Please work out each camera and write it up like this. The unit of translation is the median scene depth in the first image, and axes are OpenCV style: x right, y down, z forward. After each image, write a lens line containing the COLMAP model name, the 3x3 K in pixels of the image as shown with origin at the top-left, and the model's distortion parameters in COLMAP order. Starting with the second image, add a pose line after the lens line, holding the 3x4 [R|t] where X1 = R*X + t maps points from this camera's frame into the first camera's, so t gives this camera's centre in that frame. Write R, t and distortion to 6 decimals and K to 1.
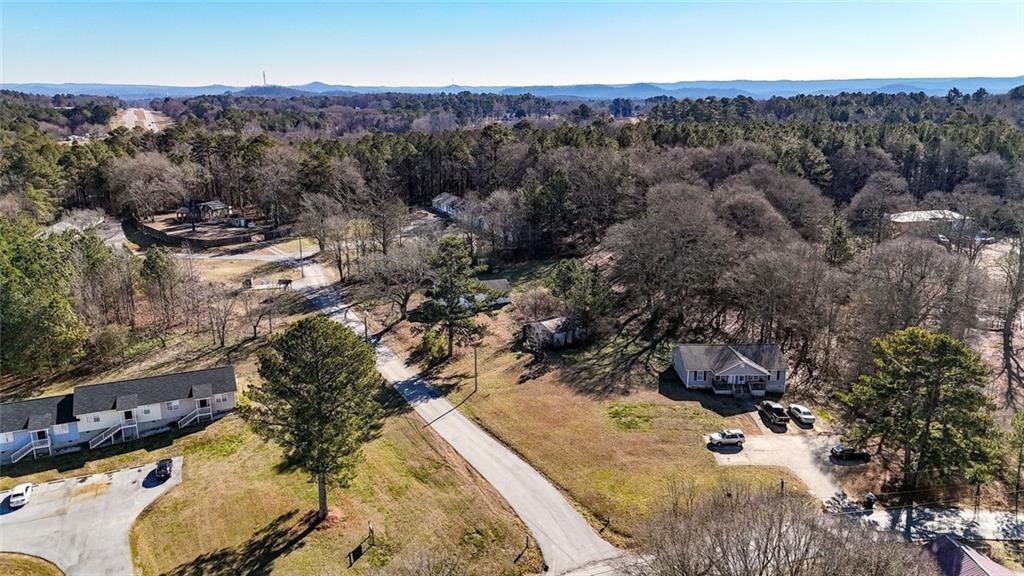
lens RADIAL K [[730.2, 0, 512.0], [0, 730.2, 288.0], [0, 0, 1]] dist [0.074457, -0.083492]
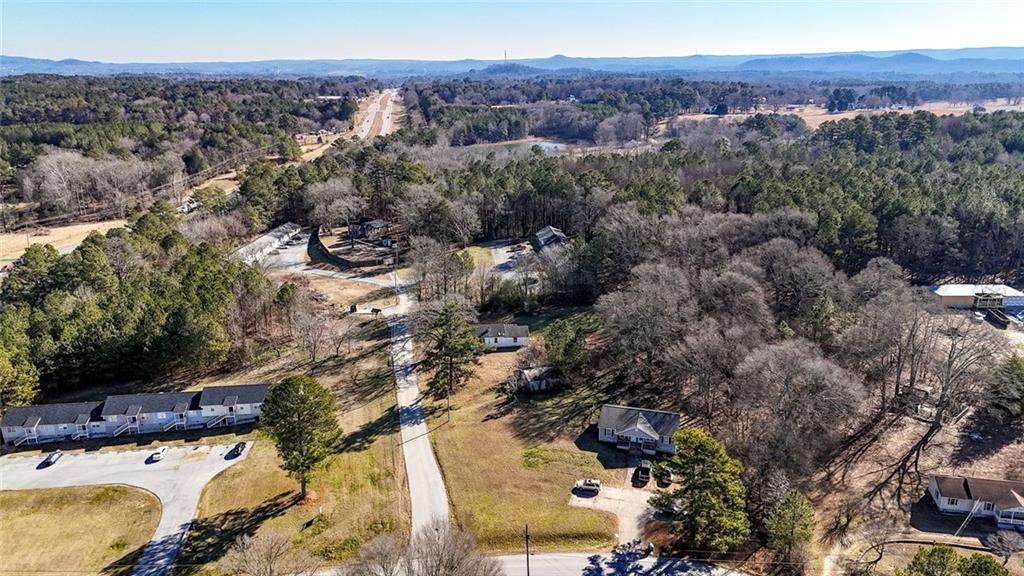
lens RADIAL K [[730.2, 0, 512.0], [0, 730.2, 288.0], [0, 0, 1]] dist [0.074457, -0.083492]
pose [[0.952488, 0.078970, -0.294161, 0.462216], [-0.069052, 0.996644, 0.043971, -0.183806], [0.296646, -0.021569, 0.954744, -0.288198]]
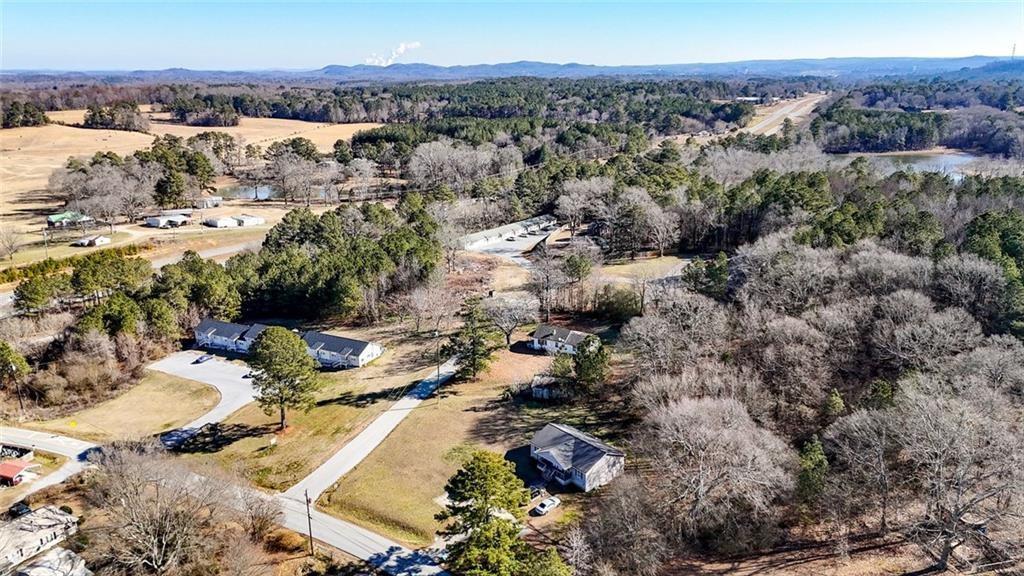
lens RADIAL K [[730.2, 0, 512.0], [0, 730.2, 288.0], [0, 0, 1]] dist [0.074457, -0.083492]
pose [[0.622732, 0.213907, -0.752628, 1.133662], [-0.190655, 0.974395, 0.119186, -0.299200], [0.758851, 0.069271, 0.647570, 0.136028]]
